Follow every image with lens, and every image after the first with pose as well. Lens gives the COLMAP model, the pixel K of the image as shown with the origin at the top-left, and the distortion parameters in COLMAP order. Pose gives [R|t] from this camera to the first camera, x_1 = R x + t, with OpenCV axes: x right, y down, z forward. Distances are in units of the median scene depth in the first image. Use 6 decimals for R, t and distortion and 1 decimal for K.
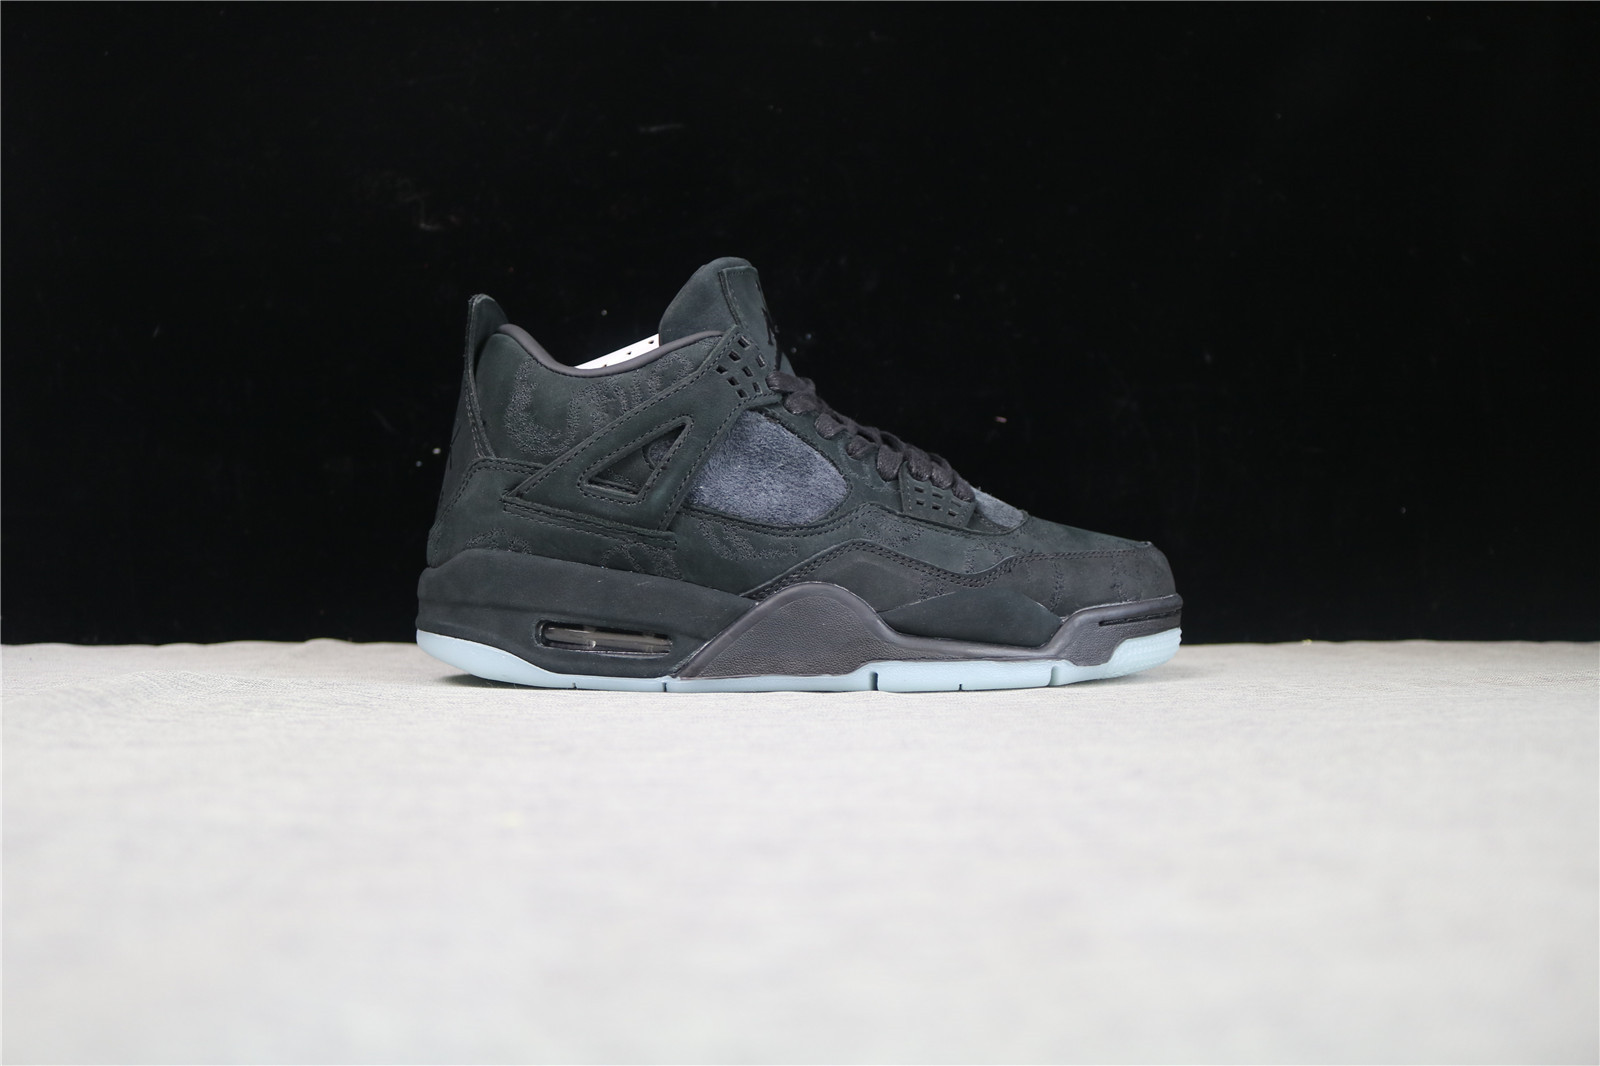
lens RADIAL K [[1463.0, 0, 798.2], [0, 1463.0, 568.6], [0, 0, 1]] dist [-0.140636, 0.114496]
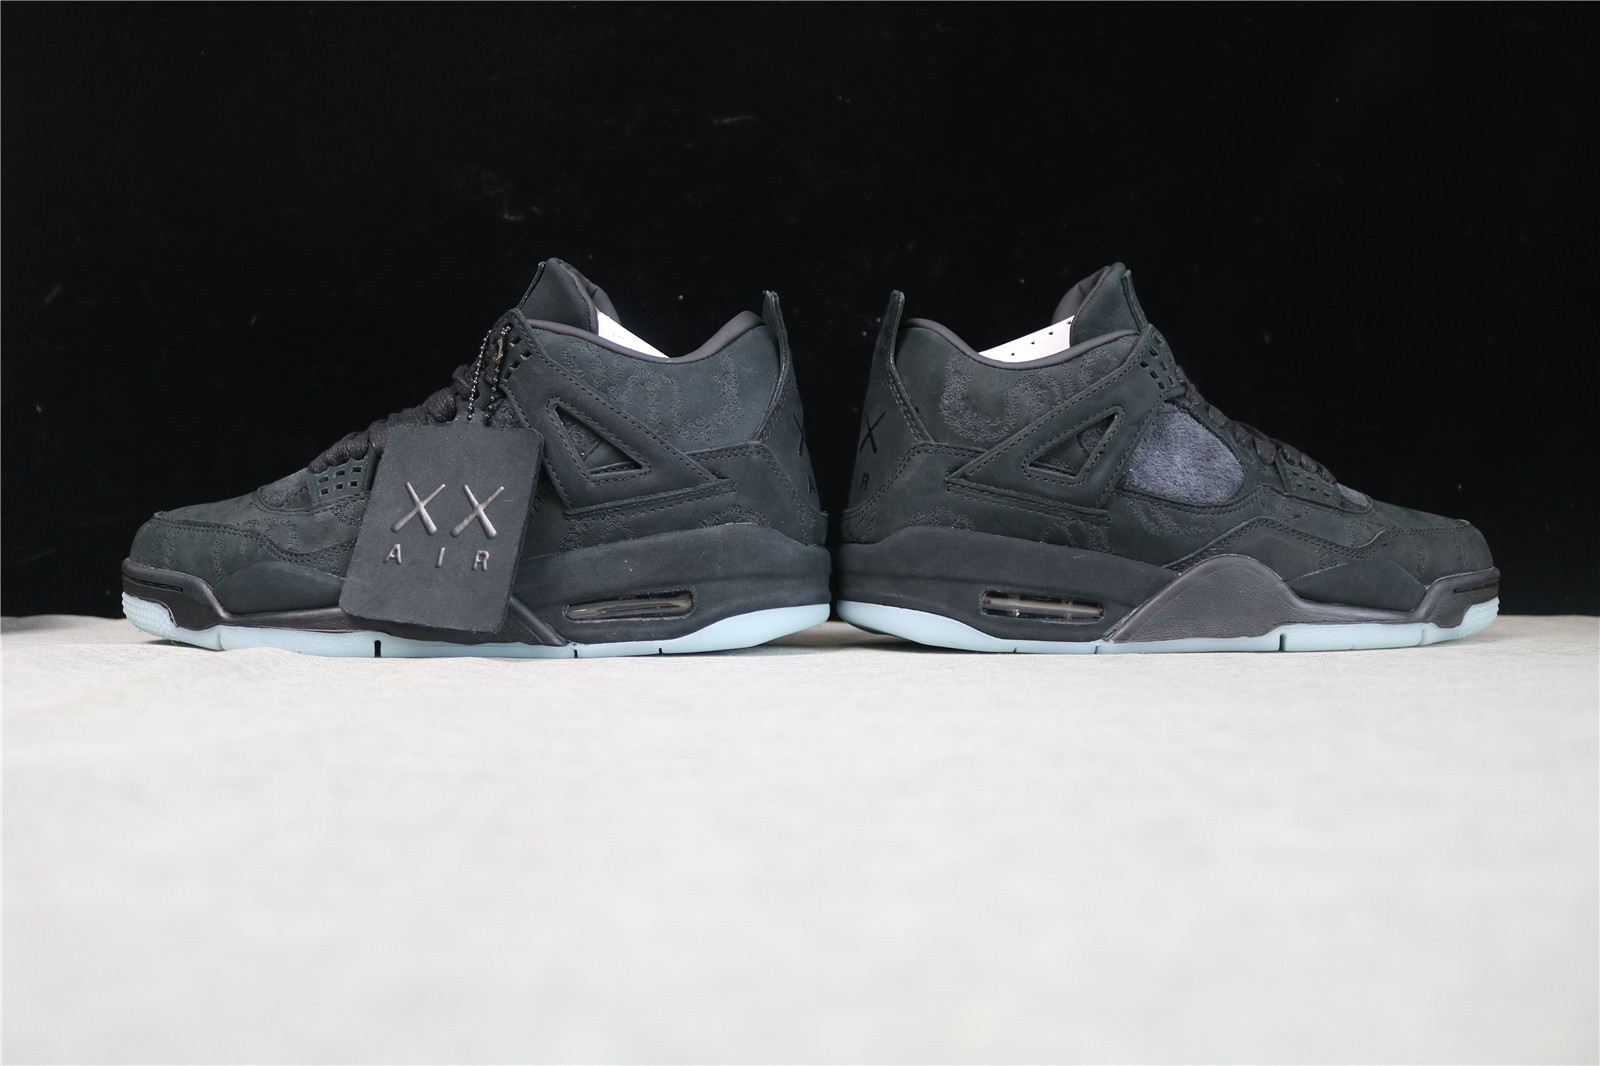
lens RADIAL K [[1463.0, 0, 756.6], [0, 1463.0, 555.3], [0, 0, 1]] dist [-0.140636, 0.114496]
pose [[0.998980, -0.004495, 0.044934, -0.397752], [0.004523, 0.999990, -0.000514, 0.008510], [-0.044931, 0.000717, 0.998990, -0.089834]]
